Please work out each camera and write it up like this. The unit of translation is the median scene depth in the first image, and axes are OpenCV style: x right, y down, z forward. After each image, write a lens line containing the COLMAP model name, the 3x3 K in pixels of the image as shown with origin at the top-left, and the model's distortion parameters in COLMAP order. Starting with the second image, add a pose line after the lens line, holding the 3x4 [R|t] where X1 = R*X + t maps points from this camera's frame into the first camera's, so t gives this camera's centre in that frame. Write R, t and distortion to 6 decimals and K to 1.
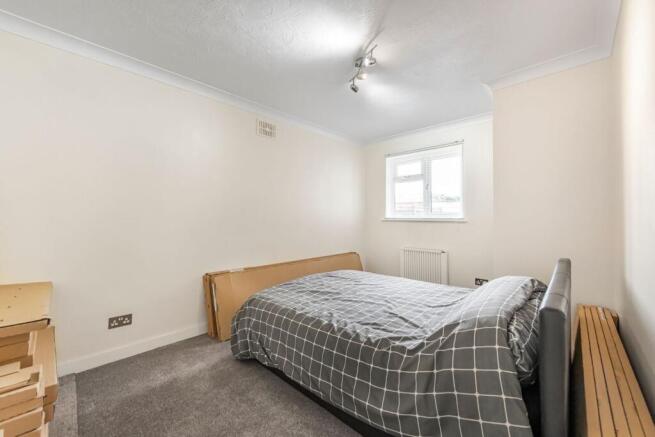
lens RADIAL K [[267.5, 0, 327.5], [0, 267.5, 218.5], [0, 0, 1]] dist [0.001039, -0.000008]
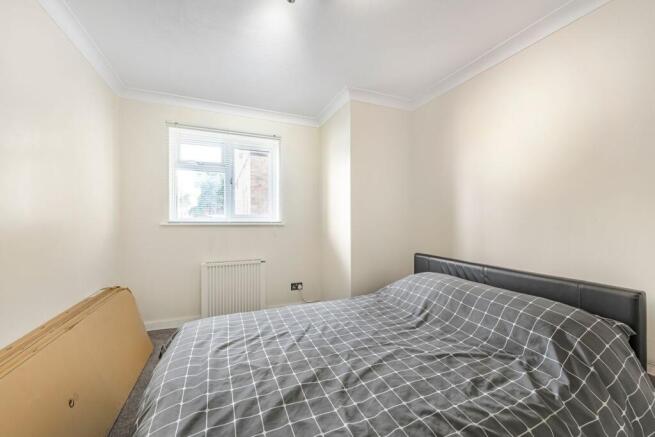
lens RADIAL K [[267.5, 0, 327.5], [0, 267.5, 218.5], [0, 0, 1]] dist [0.001039, -0.000008]
pose [[0.386112, 0.004774, 0.922440, -0.414009], [-0.001158, 0.999988, -0.004690, -0.010851], [-0.922451, 0.000743, 0.386113, 0.755983]]
